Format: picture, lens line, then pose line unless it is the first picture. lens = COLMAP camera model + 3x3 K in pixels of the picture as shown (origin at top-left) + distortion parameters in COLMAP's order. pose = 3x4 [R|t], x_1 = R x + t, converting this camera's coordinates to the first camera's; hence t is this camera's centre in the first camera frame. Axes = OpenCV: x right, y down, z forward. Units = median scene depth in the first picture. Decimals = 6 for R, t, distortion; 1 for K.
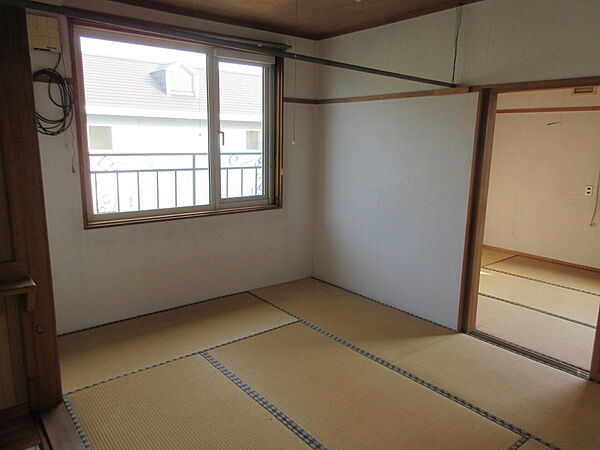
lens RADIAL K [[446.6, 0, 300.0], [0, 446.6, 225.0], [0, 0, 1]] dist [0.004027, 0.002212]
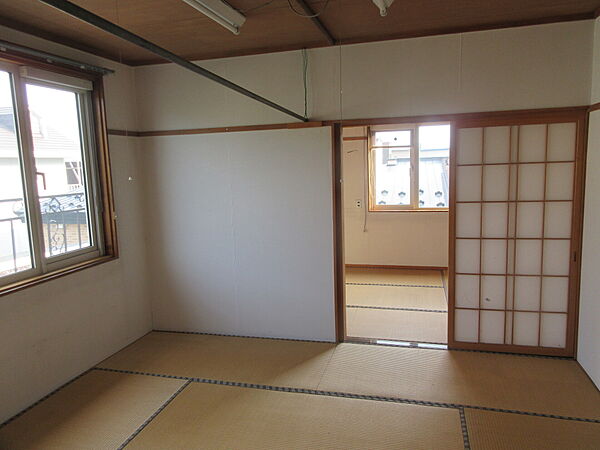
lens RADIAL K [[446.6, 0, 300.0], [0, 446.6, 225.0], [0, 0, 1]] dist [0.004027, 0.002212]
pose [[0.805675, -0.121119, 0.579842, -0.270475], [0.157470, 0.987444, -0.012540, -0.038149], [-0.571043, 0.101411, 0.814632, 0.119126]]
